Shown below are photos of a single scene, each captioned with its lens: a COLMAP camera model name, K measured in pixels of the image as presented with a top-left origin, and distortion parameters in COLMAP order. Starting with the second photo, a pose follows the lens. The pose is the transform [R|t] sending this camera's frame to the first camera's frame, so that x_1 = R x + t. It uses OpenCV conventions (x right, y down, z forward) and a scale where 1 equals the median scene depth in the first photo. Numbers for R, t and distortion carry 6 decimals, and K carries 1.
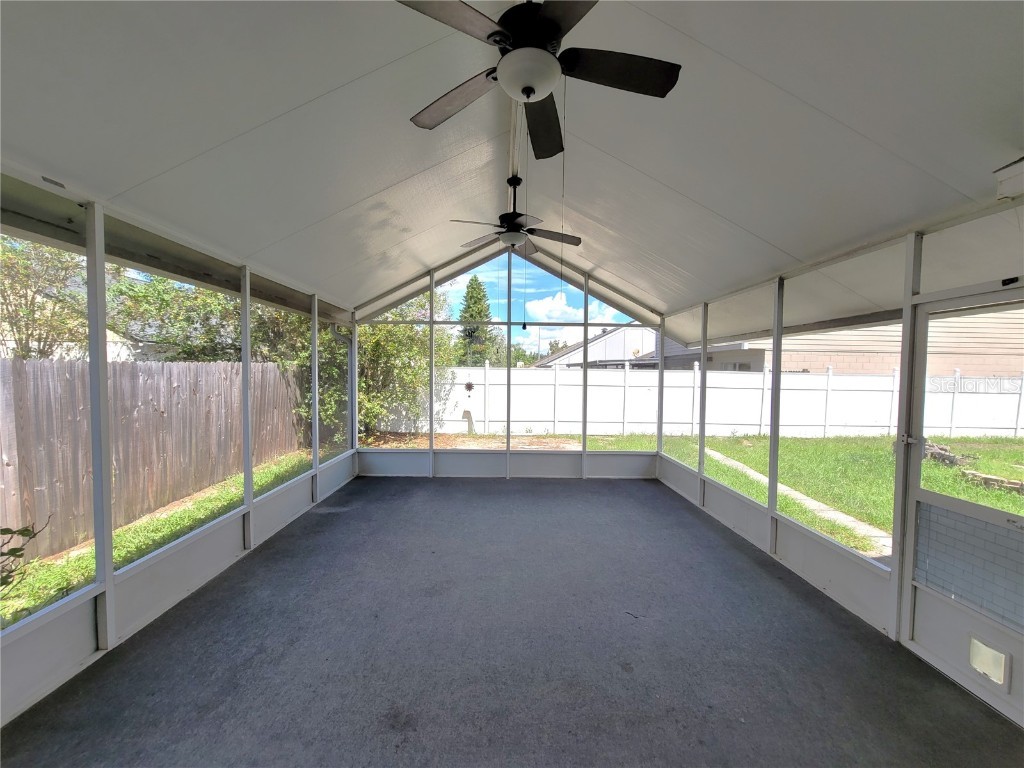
lens RADIAL K [[418.6, 0, 510.8], [0, 418.6, 389.9], [0, 0, 1]] dist [-0.003080, -0.000246]
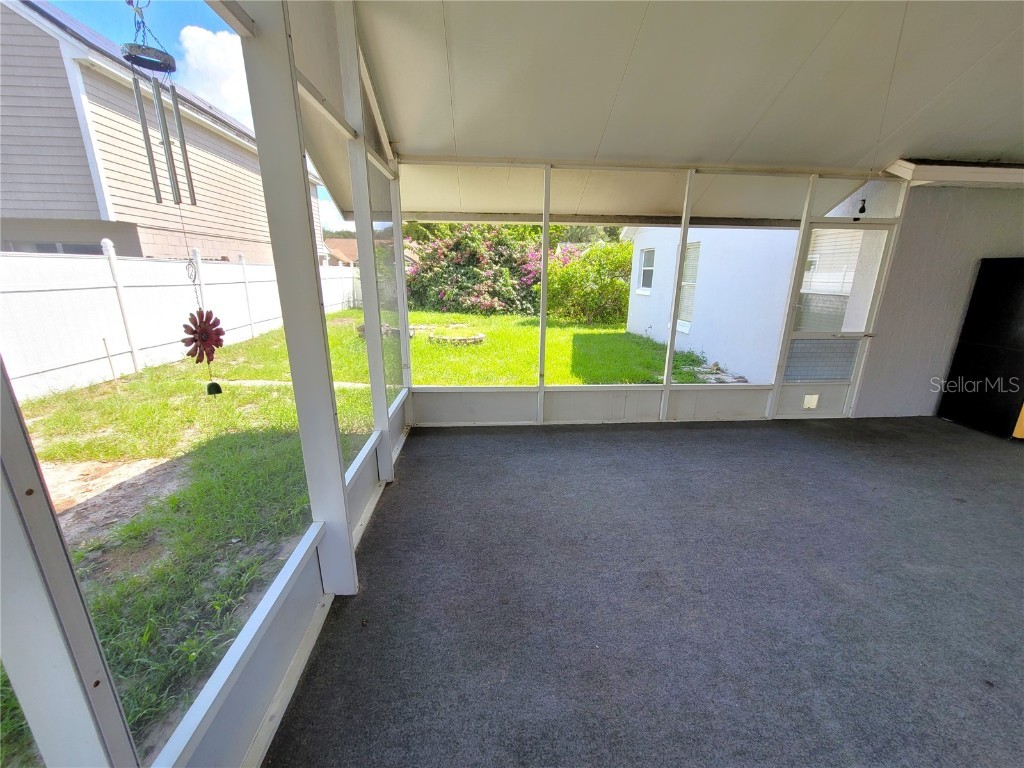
lens RADIAL K [[418.6, 0, 510.8], [0, 418.6, 389.9], [0, 0, 1]] dist [-0.003080, -0.000246]
pose [[-0.058050, -0.287564, 0.956001, -0.402701], [0.033422, 0.956519, 0.289749, -0.047267], [-0.997754, 0.048771, -0.045915, 1.247109]]
